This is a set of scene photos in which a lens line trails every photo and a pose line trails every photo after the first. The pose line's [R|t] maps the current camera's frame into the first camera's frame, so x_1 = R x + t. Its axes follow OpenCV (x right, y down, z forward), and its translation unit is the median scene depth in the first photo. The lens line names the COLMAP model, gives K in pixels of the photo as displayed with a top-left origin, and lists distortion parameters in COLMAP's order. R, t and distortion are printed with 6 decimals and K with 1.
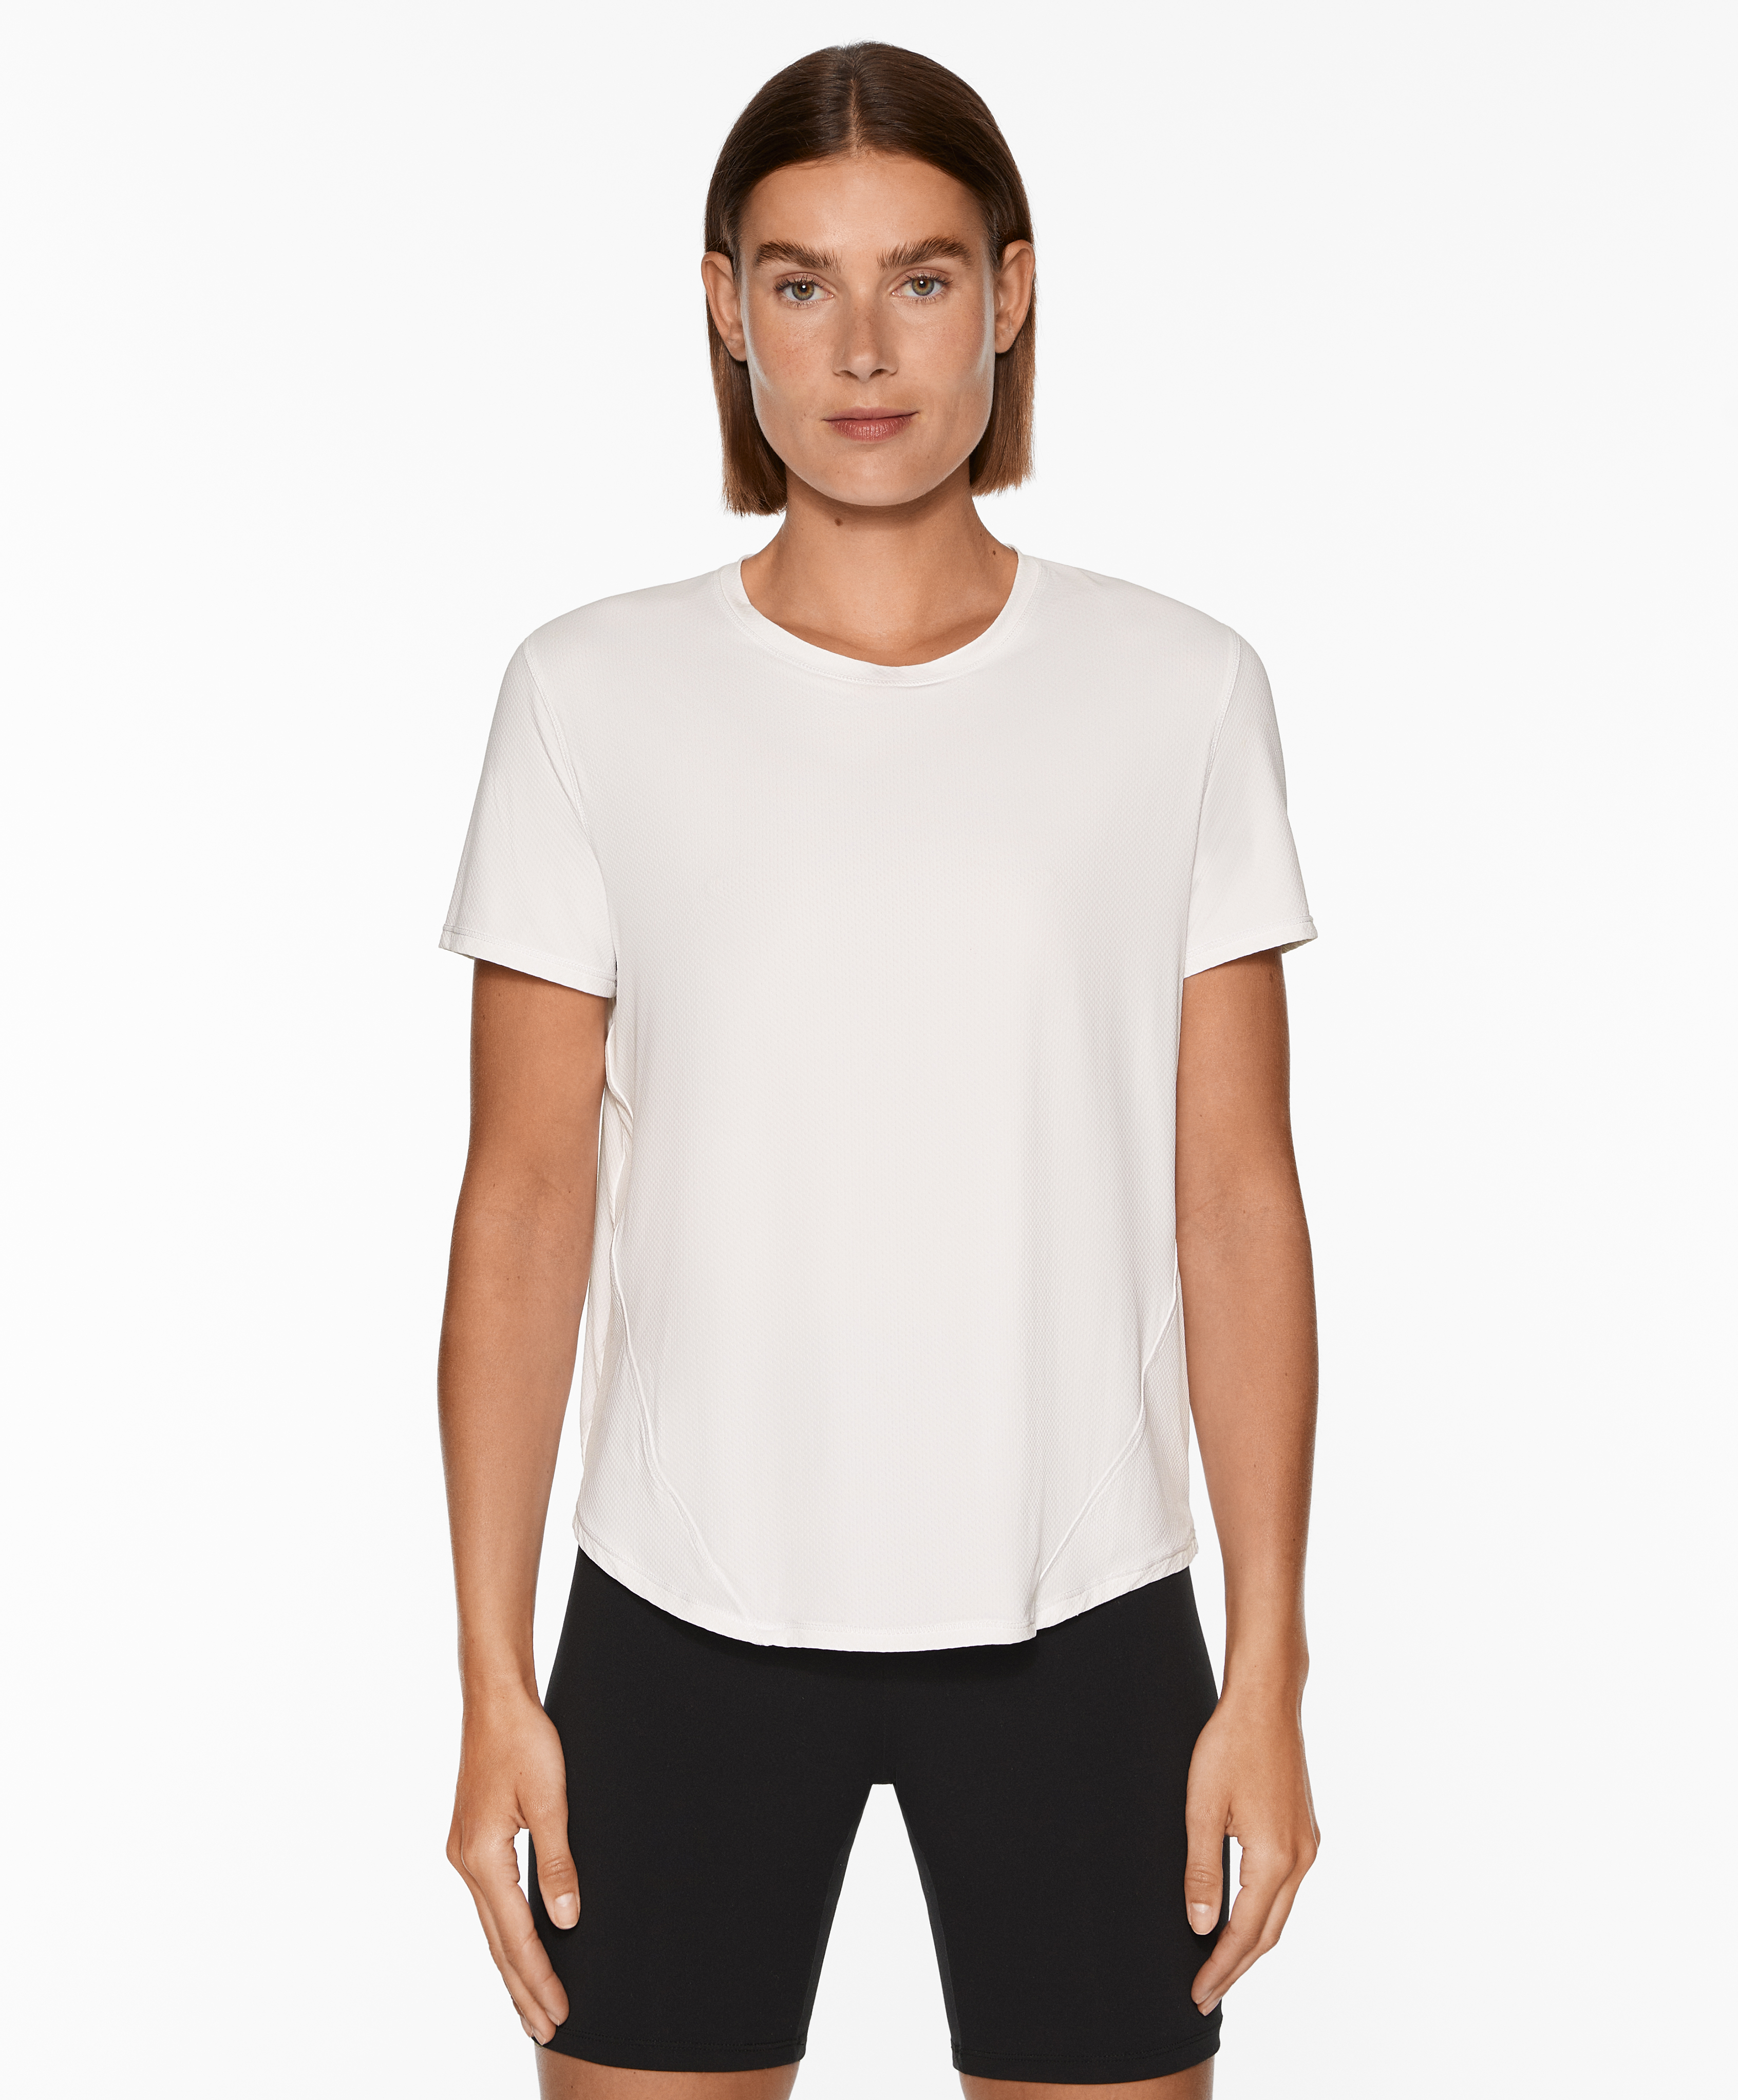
lens RADIAL K [[4830.9, 0, 869.0], [0, 4830.9, 1050.0], [0, 0, 1]] dist [-0.010835, -0.316514]
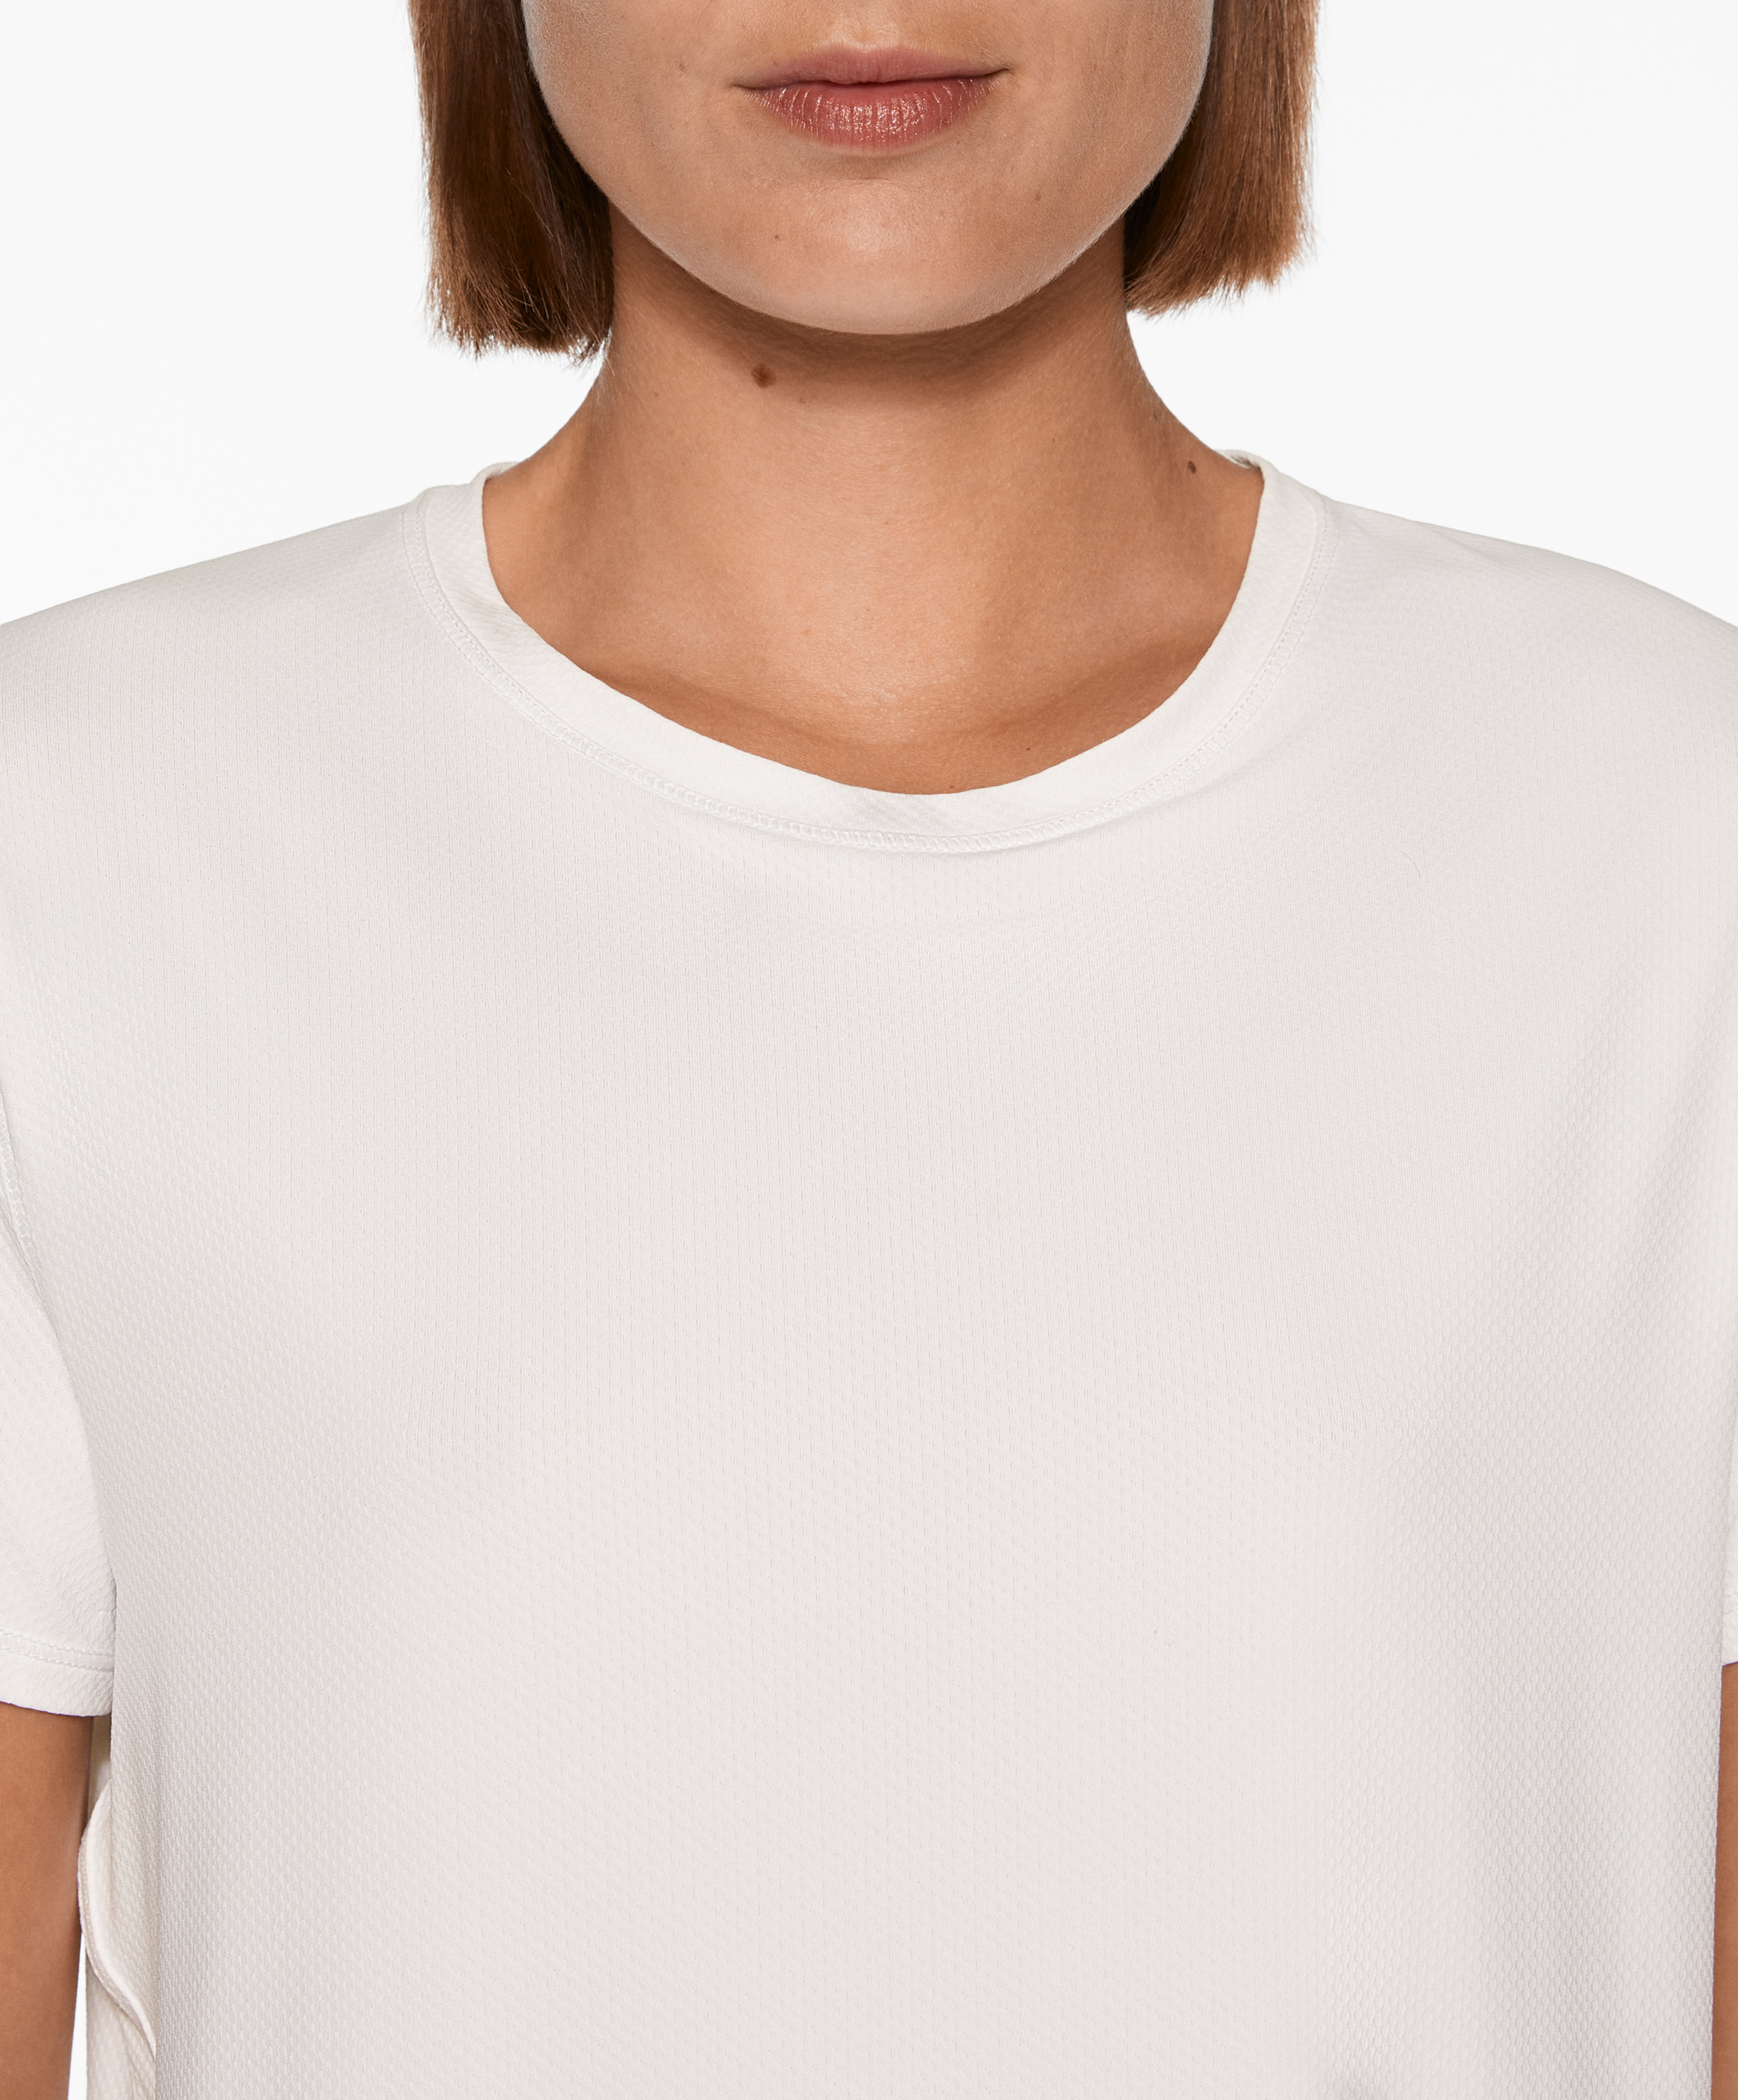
lens RADIAL K [[6330.2, 0, 869.0], [0, 6330.2, 1050.0], [0, 0, 1]] dist [-1.302531, 29.055224]
pose [[0.998179, 0.010042, 0.059473, -0.025056], [-0.010942, 0.999830, 0.014817, -0.067342], [-0.059314, -0.015441, 0.998120, 0.546579]]
